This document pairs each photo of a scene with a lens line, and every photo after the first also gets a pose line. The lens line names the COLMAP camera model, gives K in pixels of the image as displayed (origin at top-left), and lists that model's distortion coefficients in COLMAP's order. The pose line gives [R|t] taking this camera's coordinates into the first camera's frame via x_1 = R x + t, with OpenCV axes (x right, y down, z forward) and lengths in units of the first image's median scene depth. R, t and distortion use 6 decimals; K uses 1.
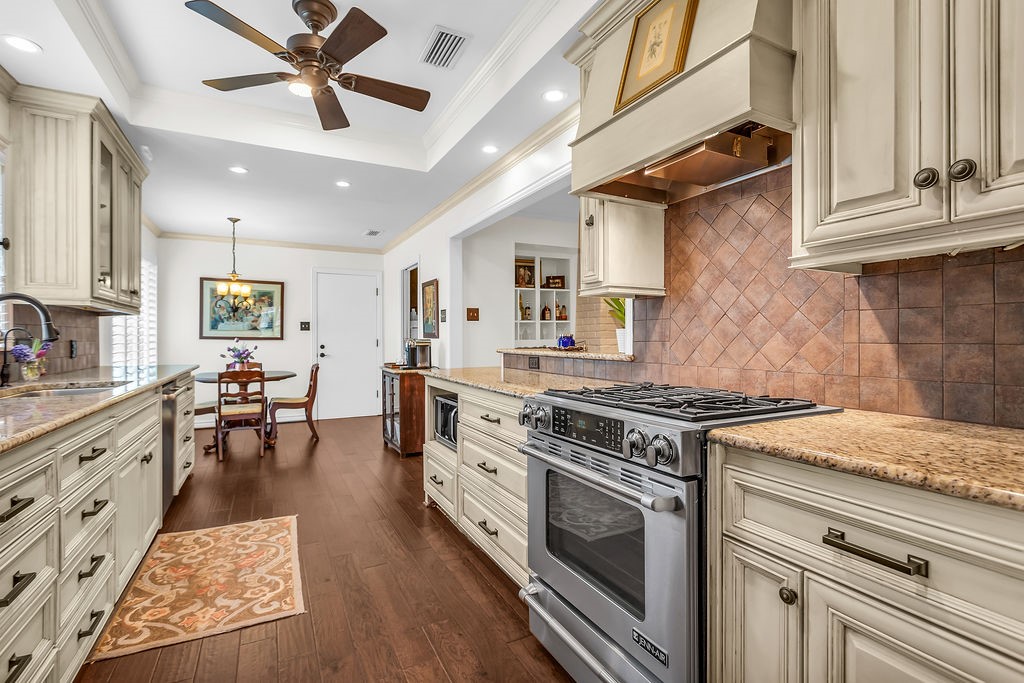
lens RADIAL K [[479.5, 0, 512.0], [0, 479.5, 339.3], [0, 0, 1]] dist [-0.003627, -0.000607]
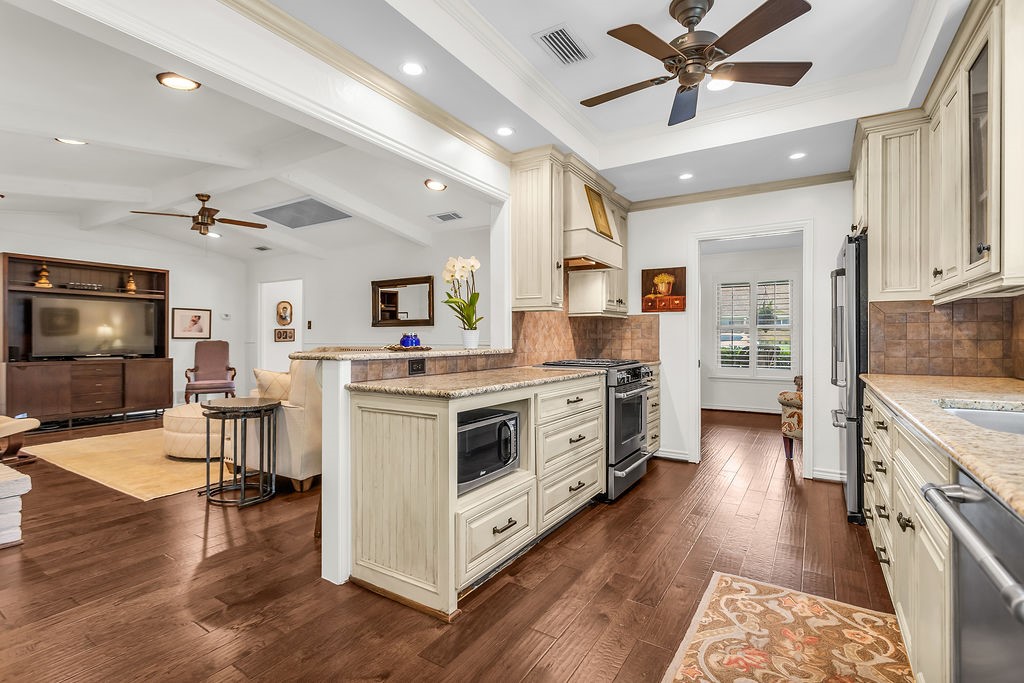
lens RADIAL K [[479.5, 0, 515.5], [0, 479.5, 338.7], [0, 0, 1]] dist [-0.003627, -0.000607]
pose [[-0.514695, 0.003429, 0.857366, -1.096504], [0.005270, 0.999986, -0.000836, 0.003560], [-0.857357, 0.004088, -0.514706, 1.863808]]
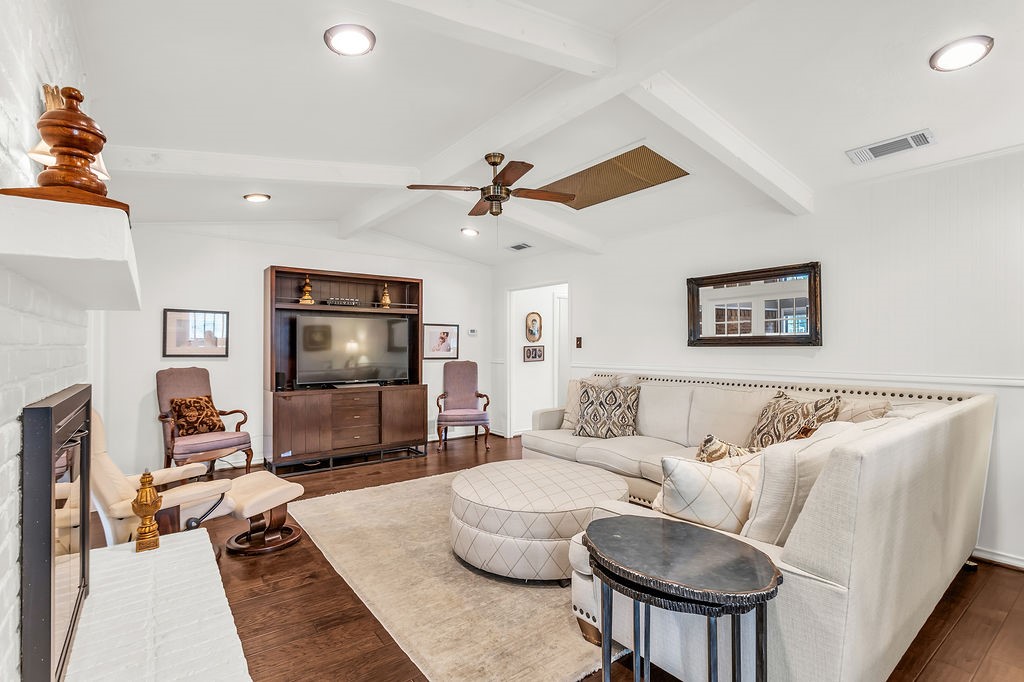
lens RADIAL K [[479.5, 0, 507.2], [0, 479.5, 341.7], [0, 0, 1]] dist [-0.003627, -0.000607]
pose [[-0.160950, 0.014638, 0.986854, -0.580689], [0.007543, 0.999879, -0.013601, -0.031753], [-0.986934, 0.005254, -0.161041, 1.994406]]
